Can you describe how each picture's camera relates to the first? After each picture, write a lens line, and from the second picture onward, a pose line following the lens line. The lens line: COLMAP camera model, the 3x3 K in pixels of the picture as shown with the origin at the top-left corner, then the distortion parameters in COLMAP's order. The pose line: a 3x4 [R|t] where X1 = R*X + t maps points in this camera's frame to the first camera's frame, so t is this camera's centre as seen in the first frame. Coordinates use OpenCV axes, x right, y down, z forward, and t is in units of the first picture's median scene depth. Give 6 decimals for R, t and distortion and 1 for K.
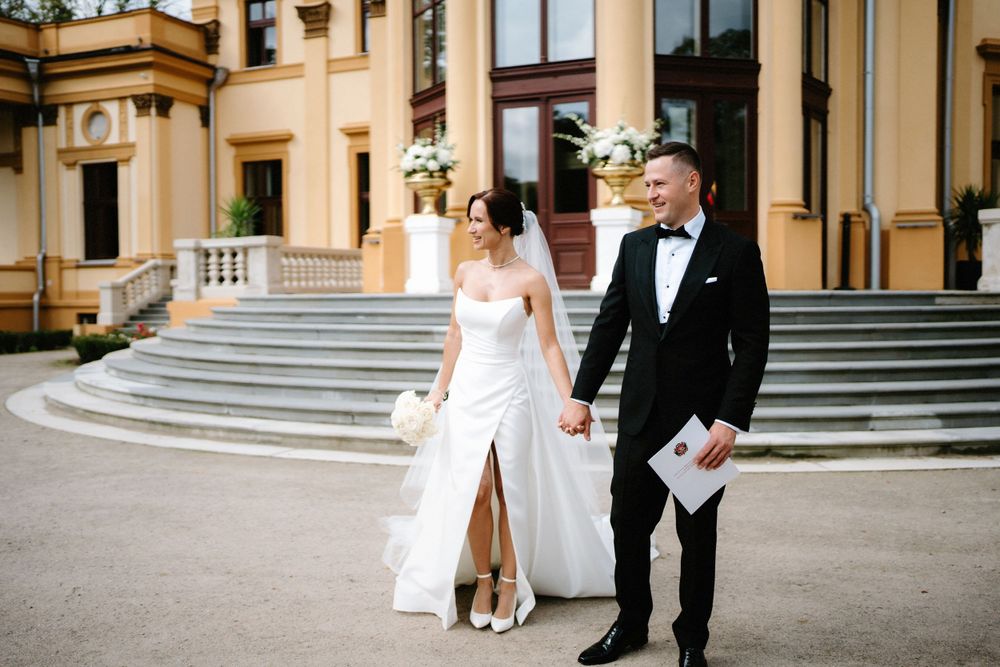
lens RADIAL K [[972.4, 0, 500.0], [0, 972.4, 333.5], [0, 0, 1]] dist [-0.061534, 0.192903]
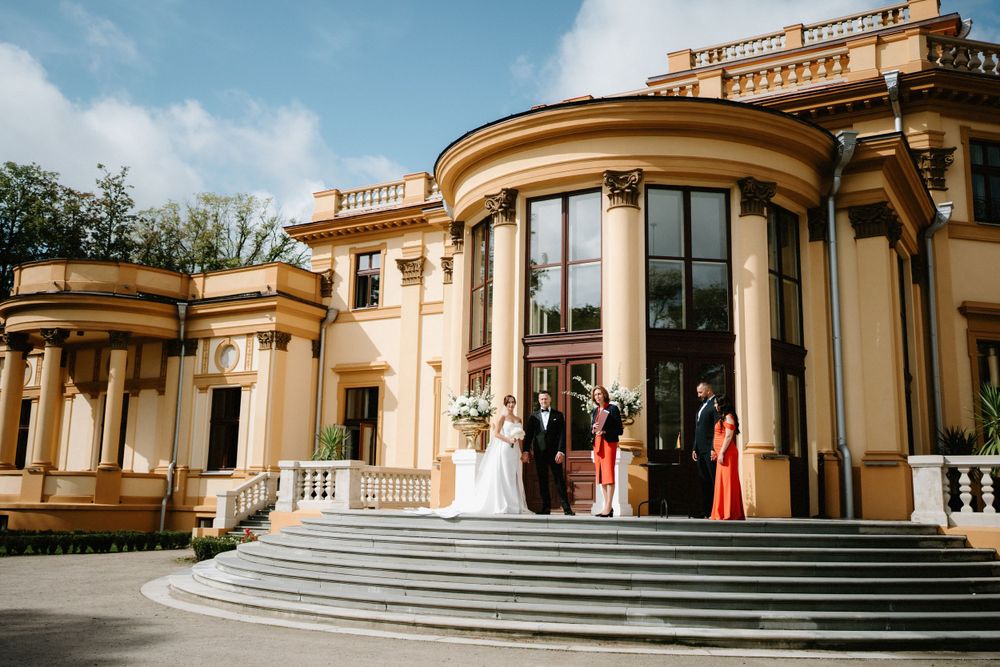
lens RADIAL K [[972.4, 0, 500.0], [0, 972.4, 333.5], [0, 0, 1]] dist [-0.061534, 0.192903]
pose [[0.993544, 0.005365, -0.113322, 0.053578], [-0.029382, 0.976968, -0.211351, -0.001732], [0.109578, 0.213316, 0.970819, -0.131253]]
